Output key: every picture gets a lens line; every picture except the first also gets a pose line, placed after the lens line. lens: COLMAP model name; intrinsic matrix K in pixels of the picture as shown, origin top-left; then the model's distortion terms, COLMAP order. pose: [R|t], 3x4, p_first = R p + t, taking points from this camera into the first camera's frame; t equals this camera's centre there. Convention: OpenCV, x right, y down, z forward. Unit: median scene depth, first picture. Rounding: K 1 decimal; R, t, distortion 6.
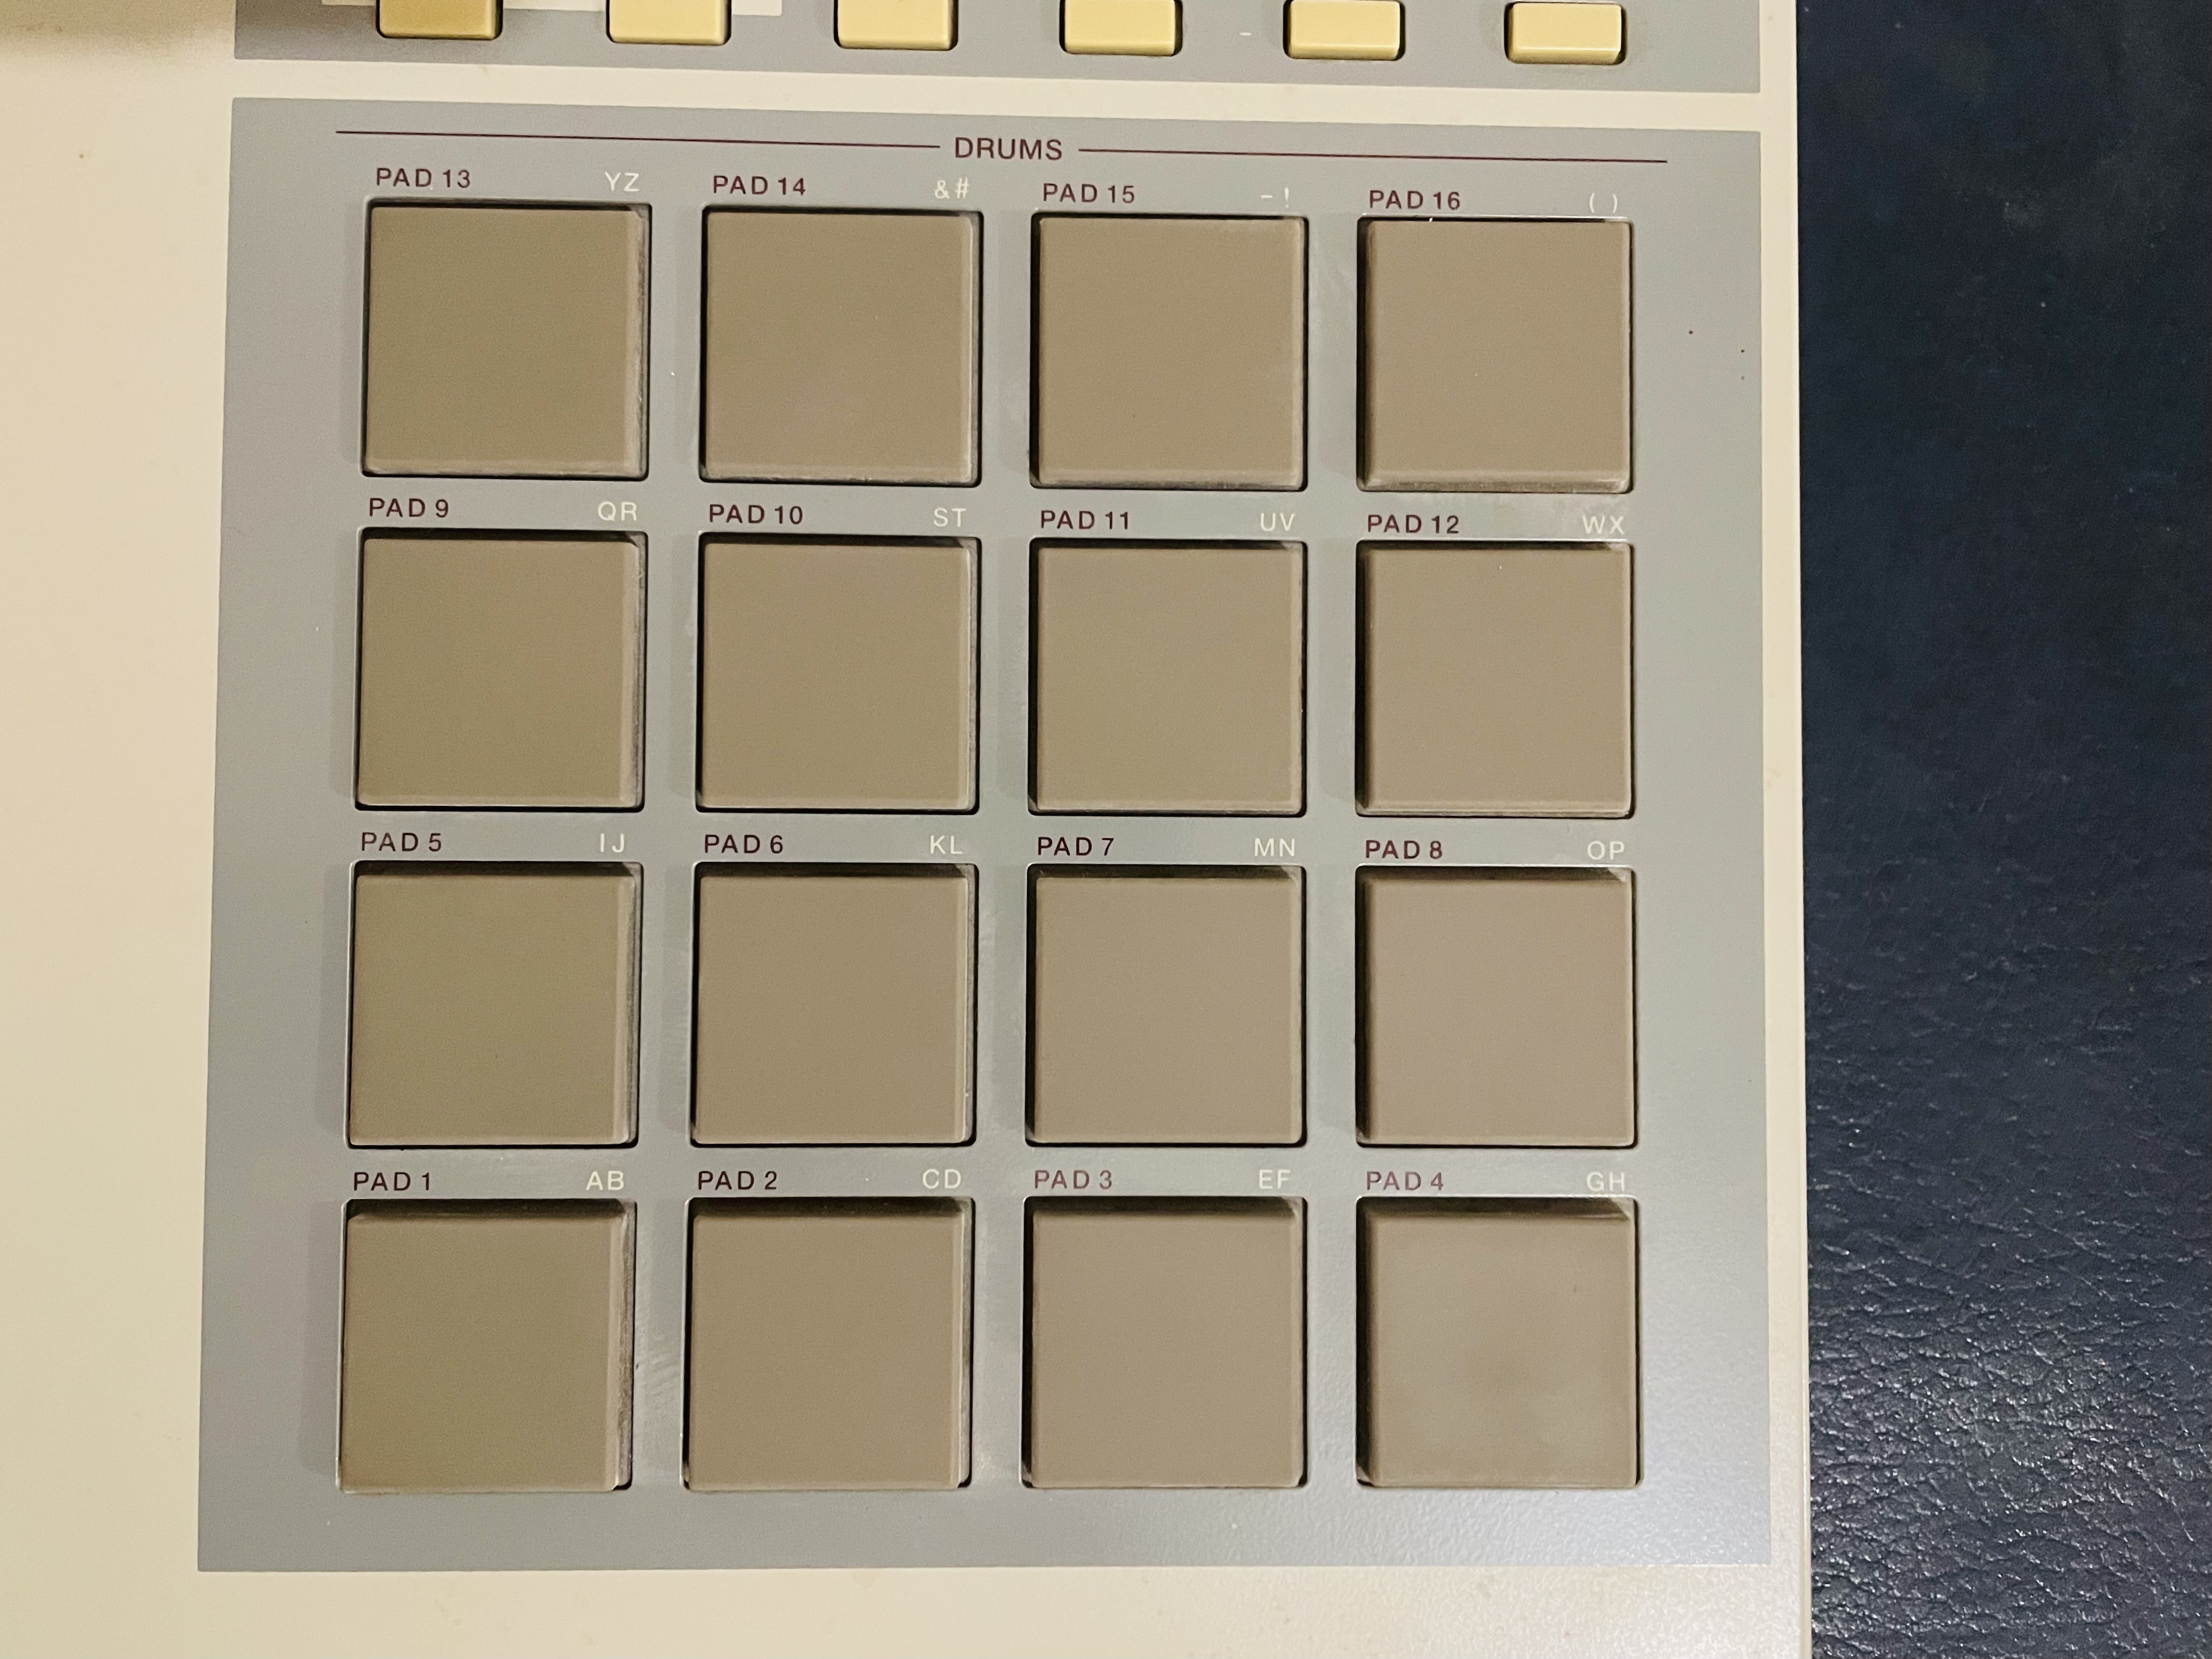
lens RADIAL K [[1733.6, 0, 1106.0], [0, 1733.6, 829.5], [0, 0, 1]] dist [0.114198, -0.206231]
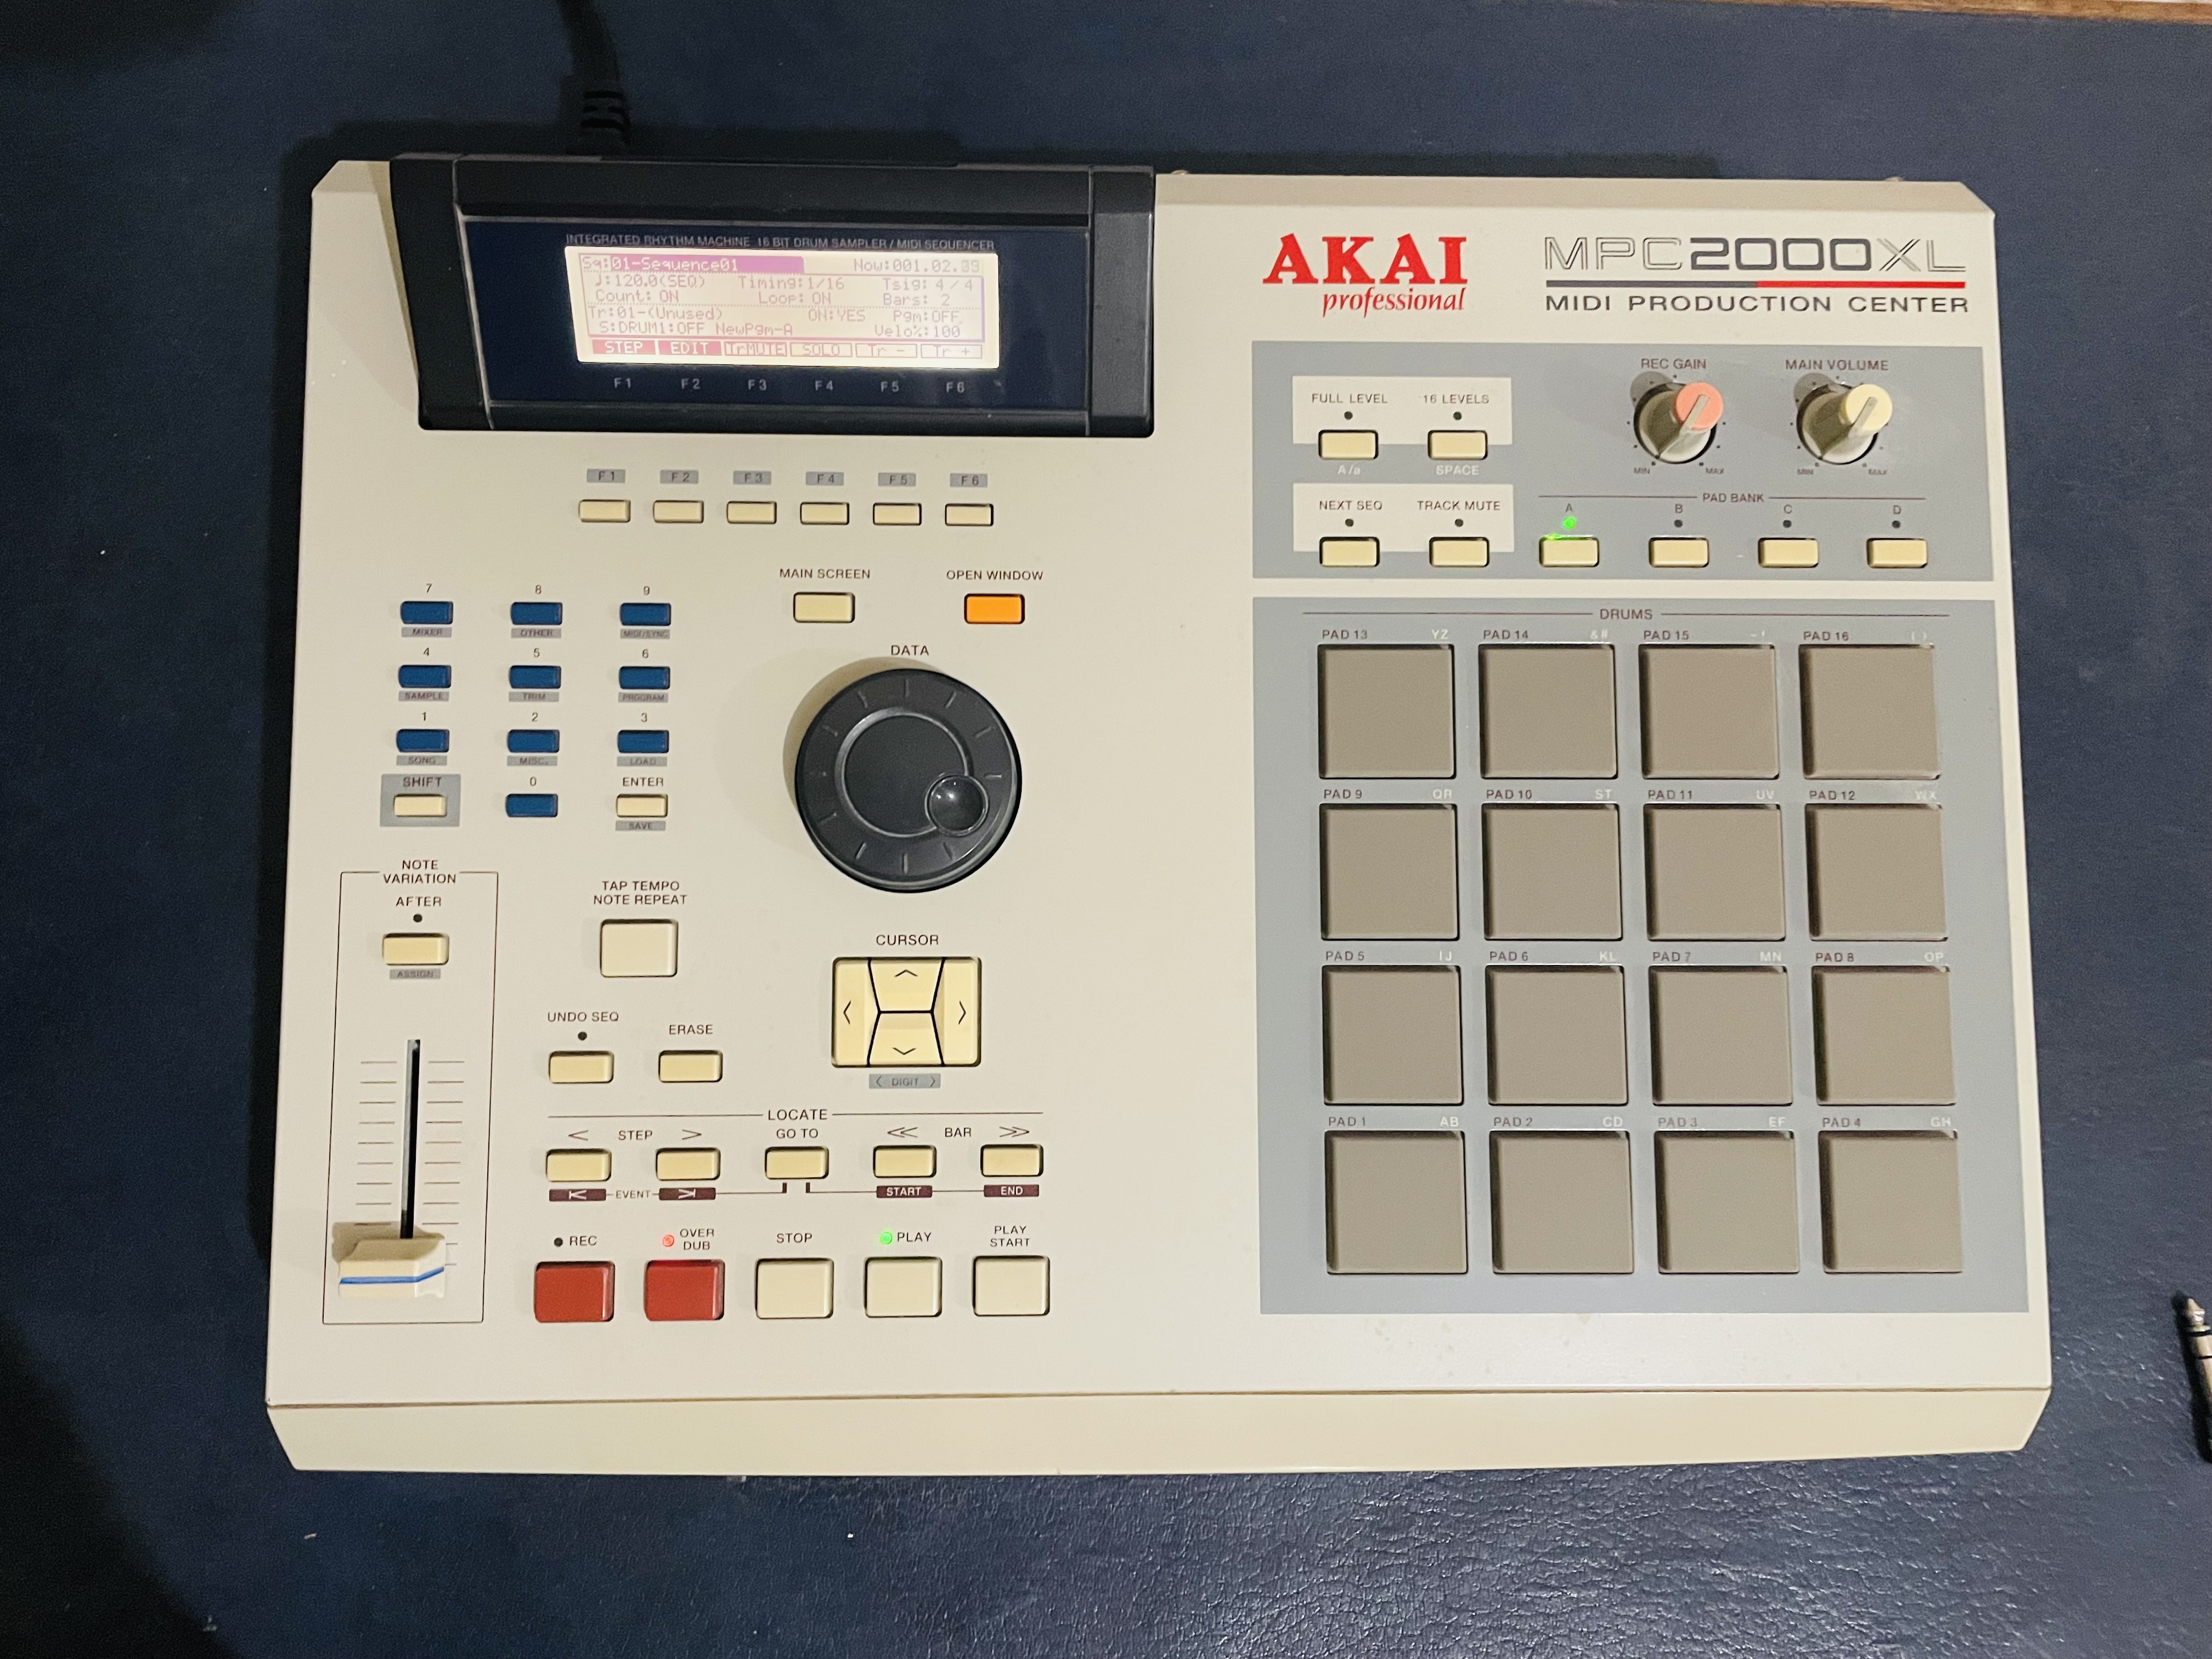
lens RADIAL K [[1733.5, 0, 1106.0], [0, 1733.5, 829.5], [0, 0, 1]] dist [0.114198, -0.206231]
pose [[0.999952, -0.006470, 0.007334, -0.681773], [0.006829, 0.998722, -0.050077, -0.039897], [-0.007001, 0.050125, 0.998718, -1.024915]]
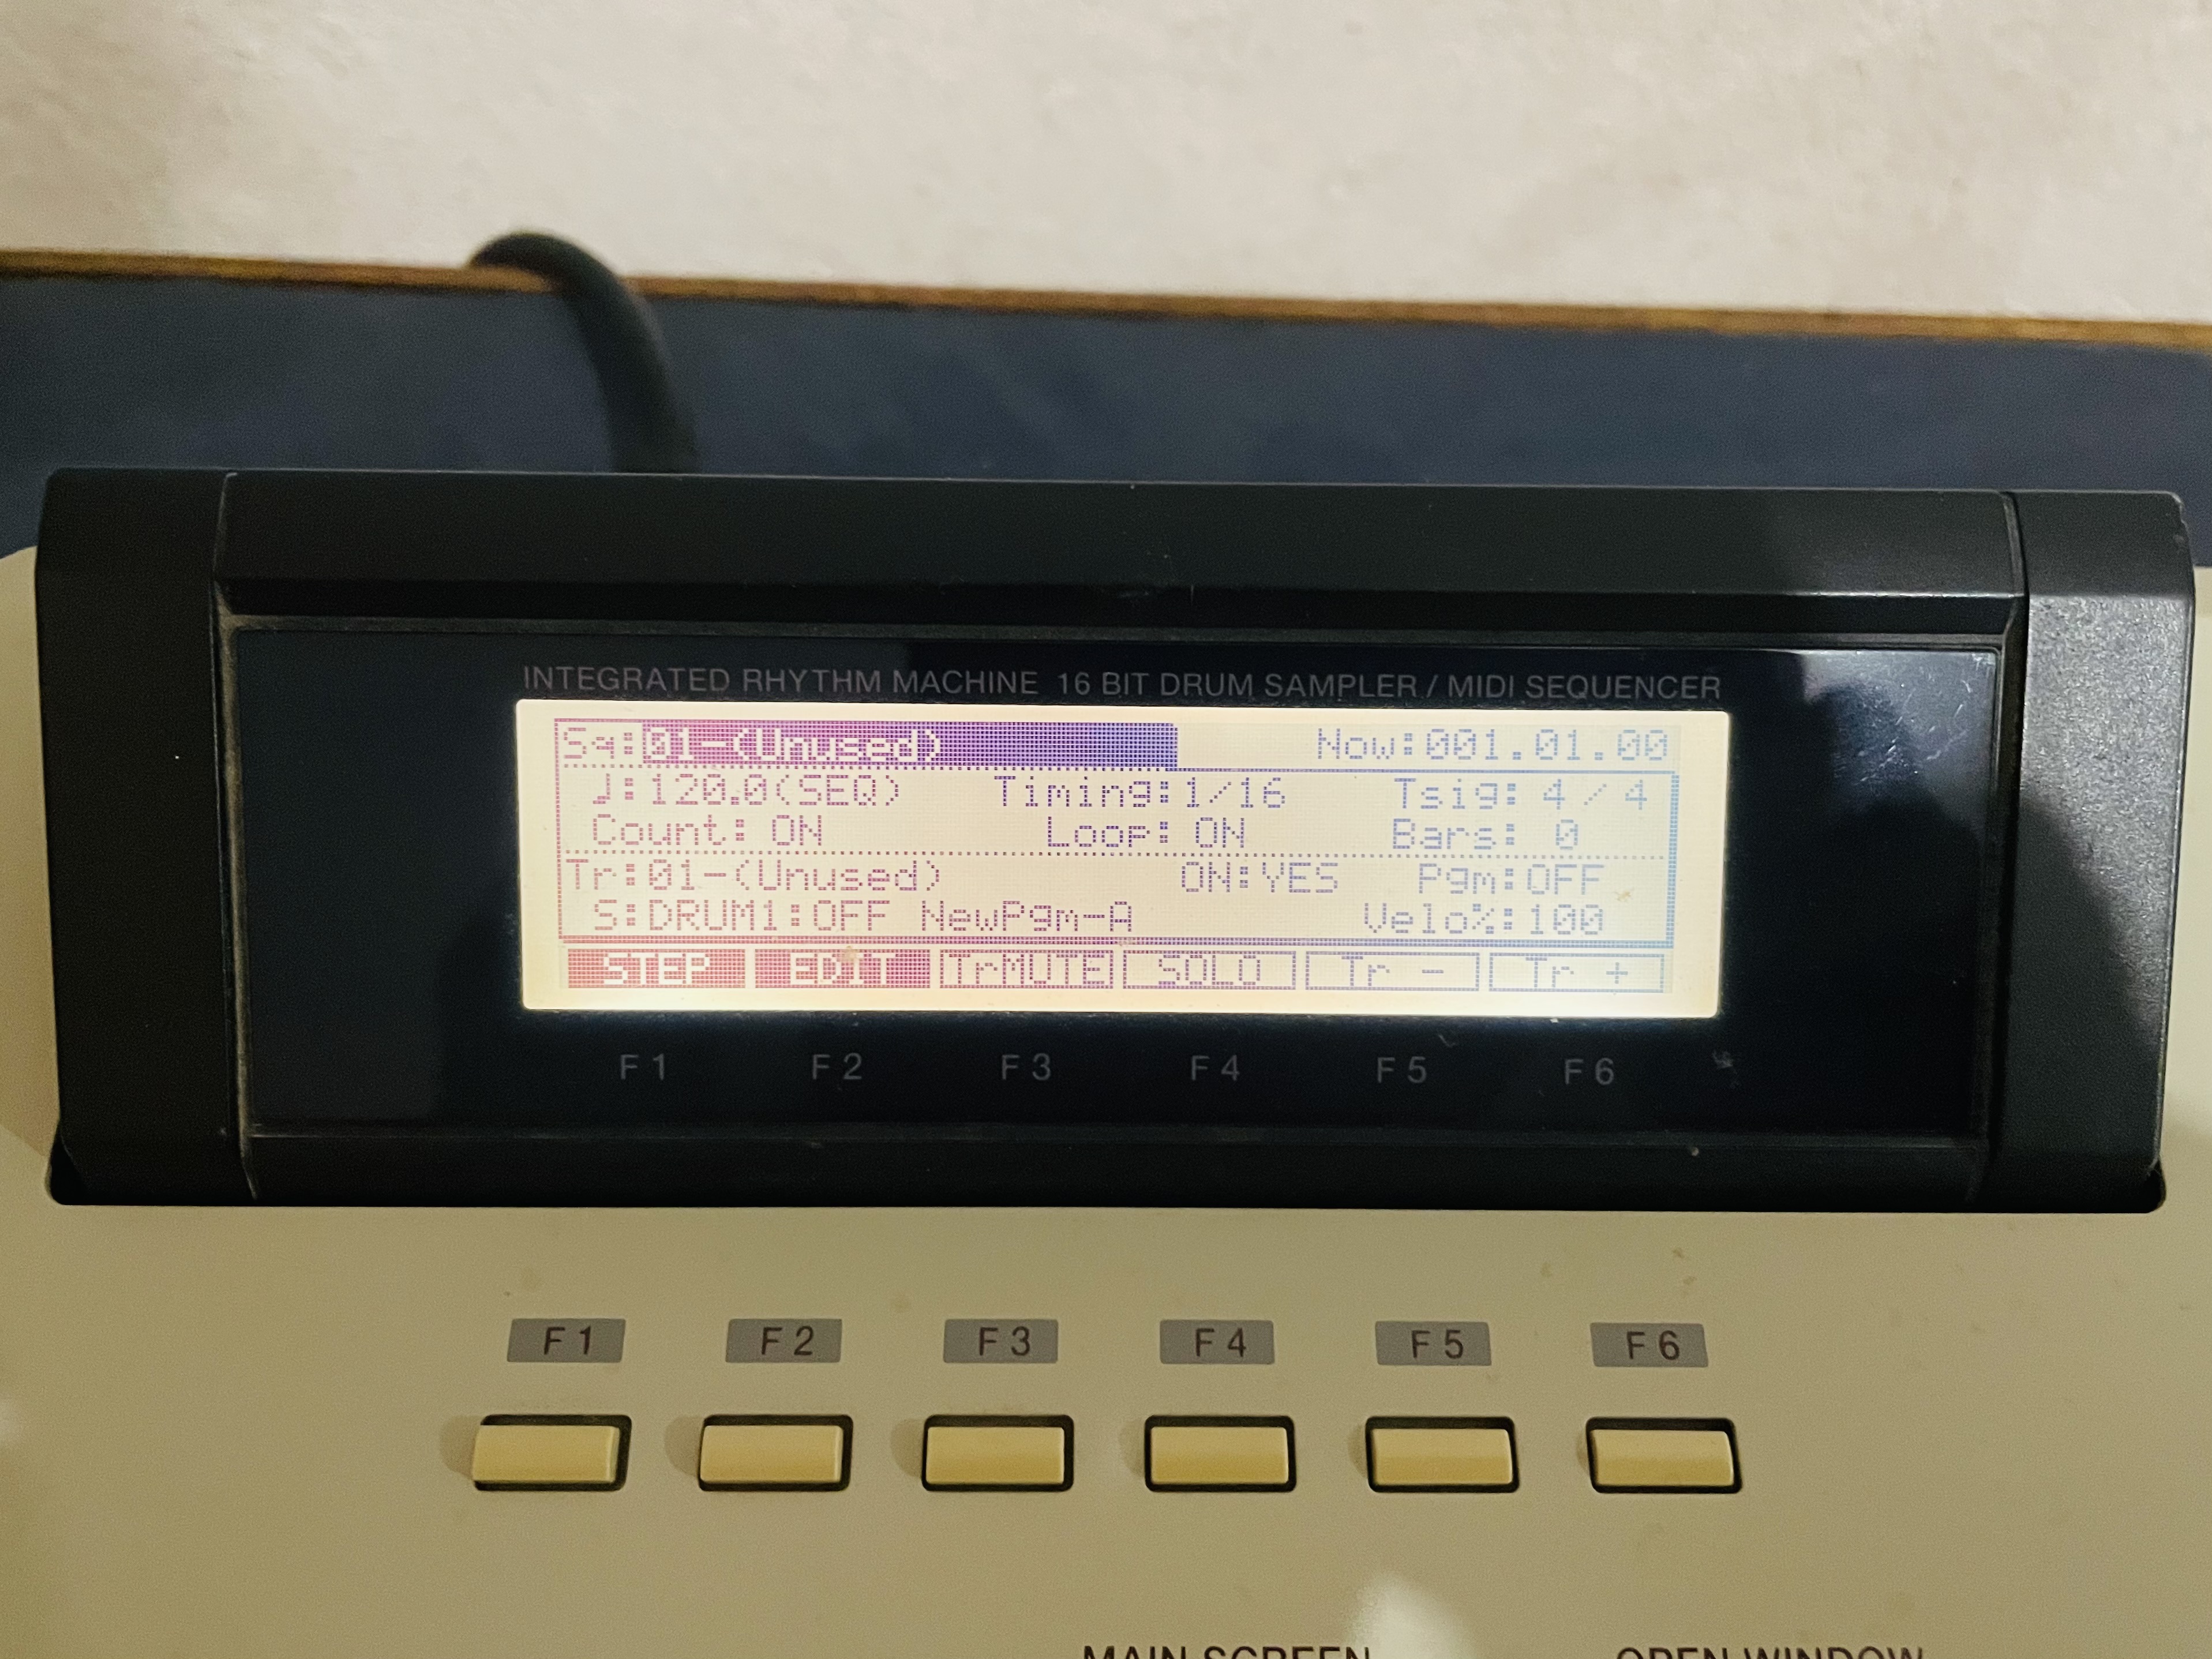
lens RADIAL K [[1733.4, 0, 1106.0], [0, 1733.4, 829.5], [0, 0, 1]] dist [0.114198, -0.206231]
pose [[0.999983, -0.005147, 0.002795, -1.034935], [0.005817, 0.928001, -0.372533, -0.483248], [-0.000676, 0.372543, 0.928015, 0.279646]]
